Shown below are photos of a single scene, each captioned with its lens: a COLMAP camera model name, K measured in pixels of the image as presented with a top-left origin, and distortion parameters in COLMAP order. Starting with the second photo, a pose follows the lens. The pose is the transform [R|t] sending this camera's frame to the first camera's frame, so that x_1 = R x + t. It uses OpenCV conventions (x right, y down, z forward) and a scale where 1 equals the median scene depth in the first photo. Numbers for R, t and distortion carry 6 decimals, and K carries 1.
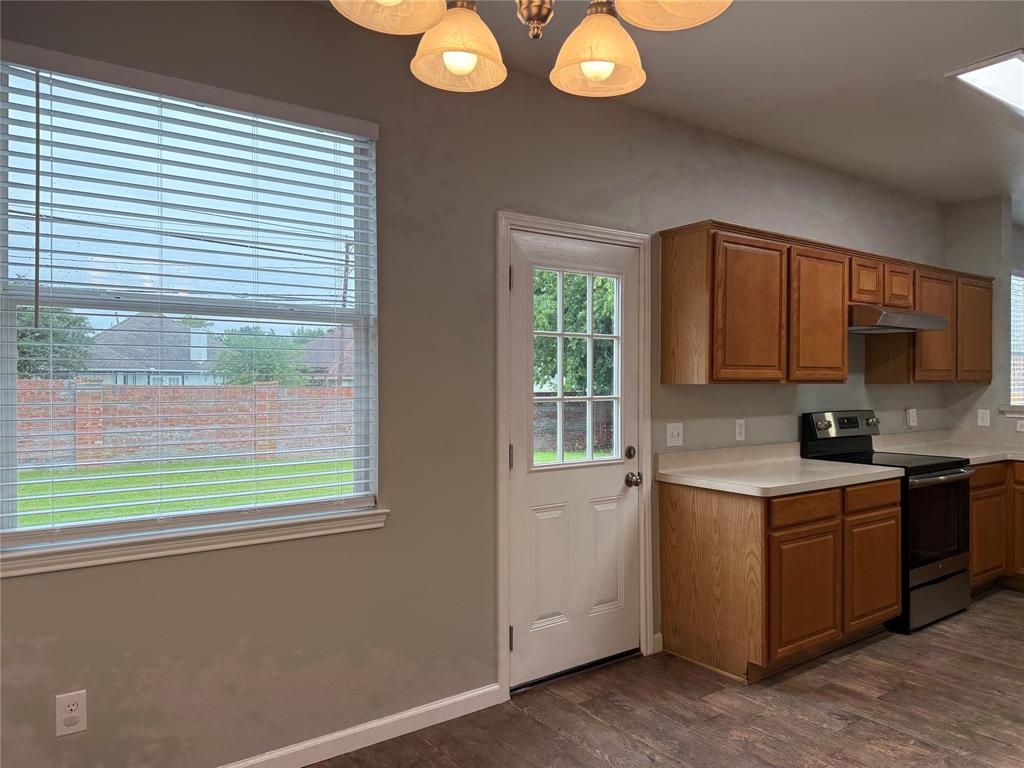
lens RADIAL K [[721.7, 0, 507.7], [0, 721.7, 386.2], [0, 0, 1]] dist [0.052399, -0.061372]
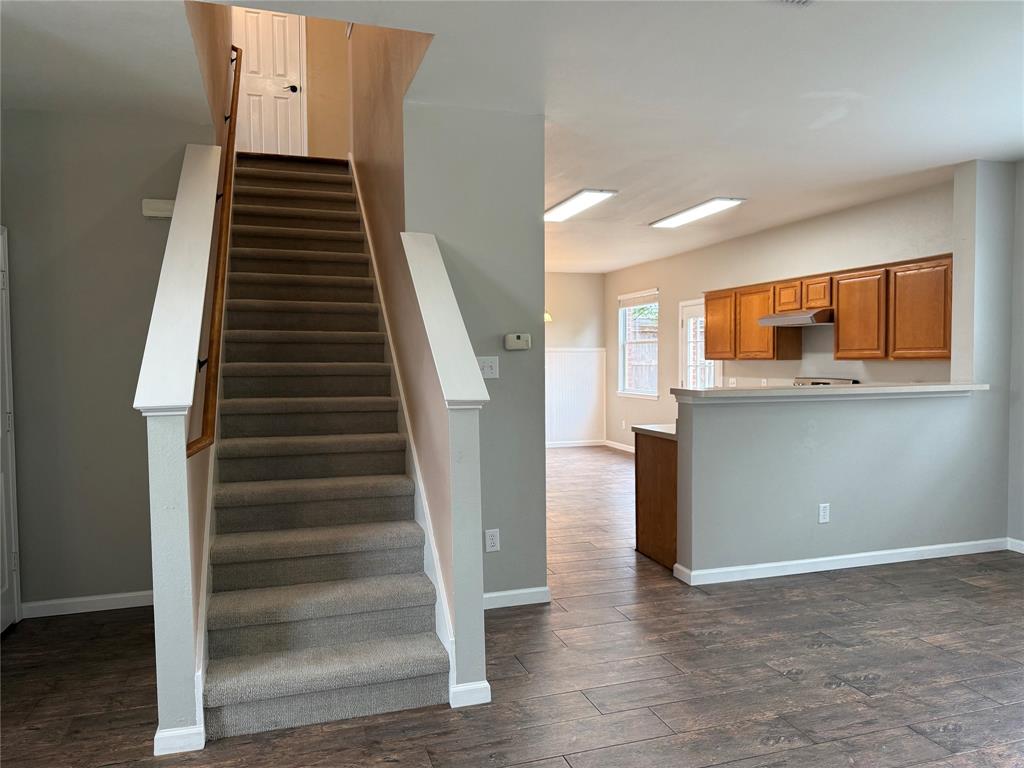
lens RADIAL K [[721.7, 0, 507.7], [0, 721.7, 386.2], [0, 0, 1]] dist [0.052399, -0.061372]
pose [[-0.314170, 0.037751, -0.948616, 2.374147], [0.000383, 0.999214, 0.039638, -0.010610], [0.949367, 0.012089, -0.313937, 0.983240]]
